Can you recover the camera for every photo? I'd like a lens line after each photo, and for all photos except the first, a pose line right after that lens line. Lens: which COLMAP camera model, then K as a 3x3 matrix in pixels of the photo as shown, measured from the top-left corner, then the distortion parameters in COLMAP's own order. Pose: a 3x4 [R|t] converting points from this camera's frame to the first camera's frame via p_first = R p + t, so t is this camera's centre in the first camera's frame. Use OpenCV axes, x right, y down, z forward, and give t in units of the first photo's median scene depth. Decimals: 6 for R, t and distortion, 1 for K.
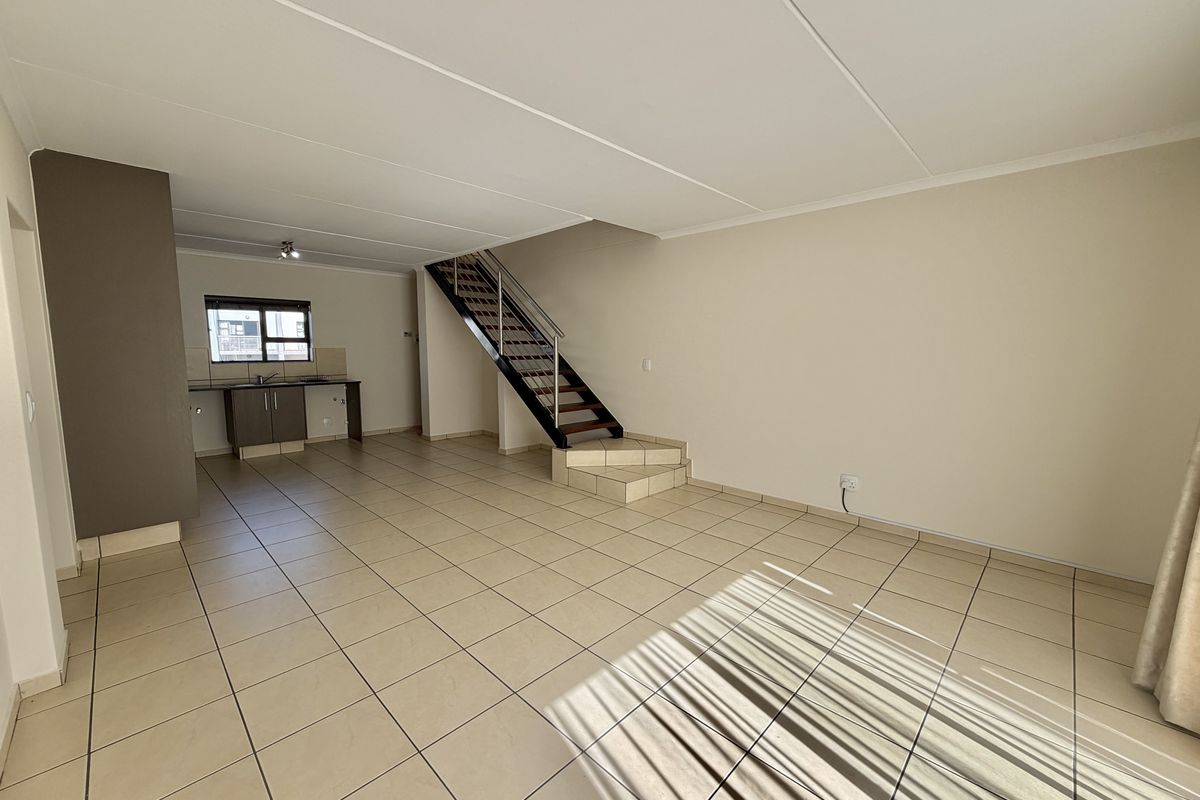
lens RADIAL K [[479.2, 0, 595.0], [0, 479.2, 398.7], [0, 0, 1]] dist [-0.000167, -0.000013]
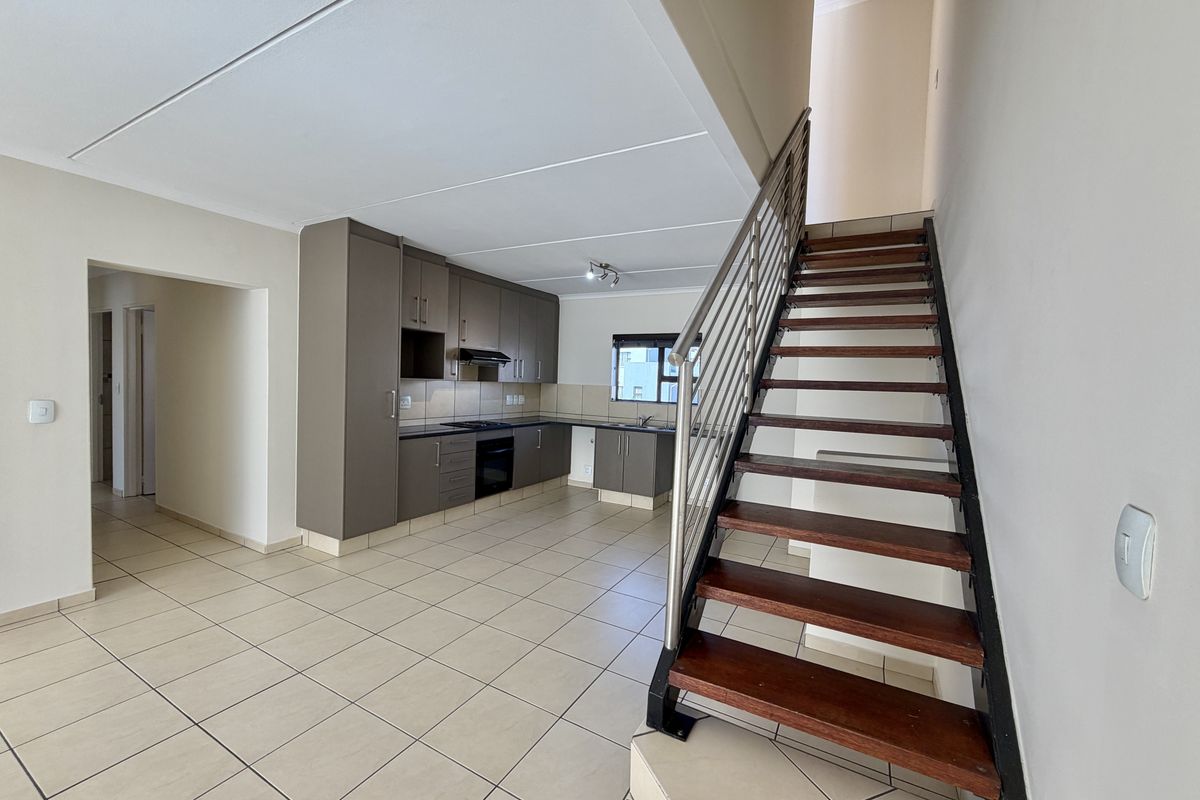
lens RADIAL K [[479.2, 0, 595.0], [0, 479.2, 398.7], [0, 0, 1]] dist [-0.000167, -0.000013]
pose [[0.266112, 0.046663, -0.962812, 0.172945], [-0.138186, 0.990358, 0.009805, -0.082430], [0.953986, 0.130438, 0.269994, 0.681546]]
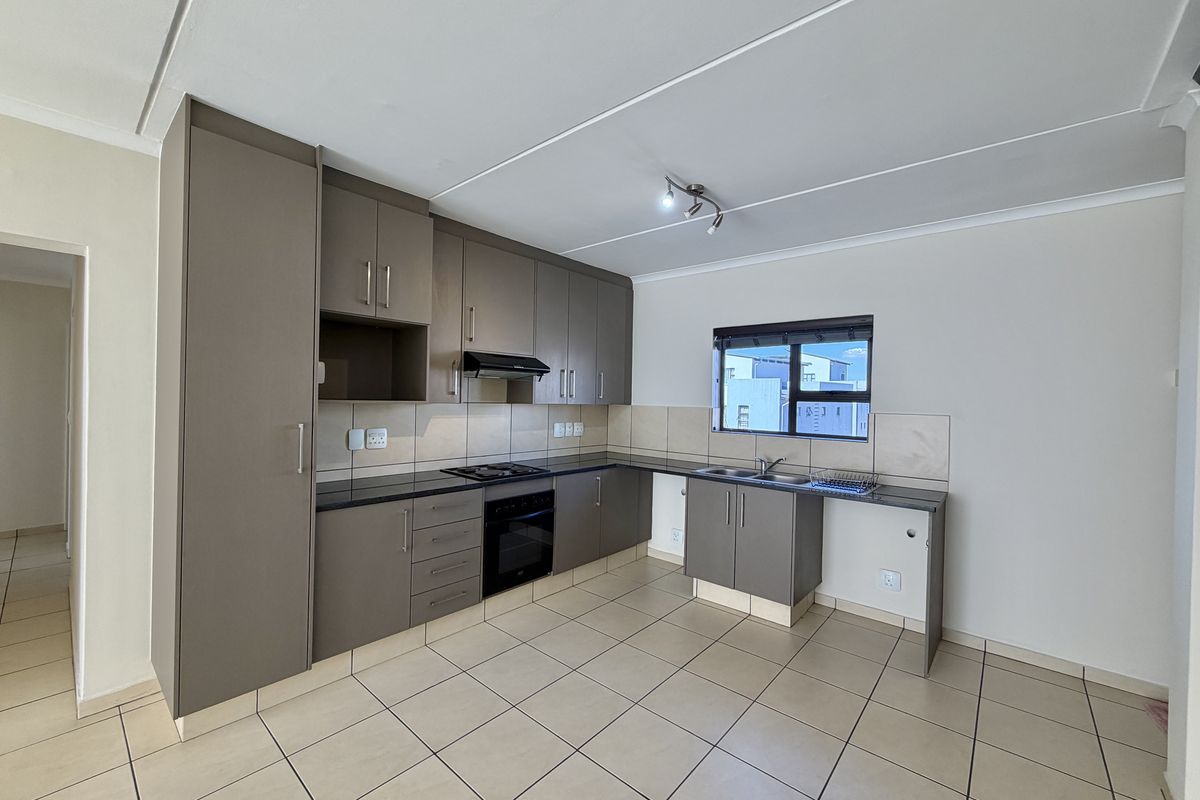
lens RADIAL K [[479.2, 0, 595.0], [0, 479.2, 398.7], [0, 0, 1]] dist [-0.000167, -0.000013]
pose [[0.060771, 0.004521, -0.998142, -0.152551], [-0.128162, 0.991748, -0.003311, -0.093827], [0.989890, 0.128125, 0.060849, 0.784968]]
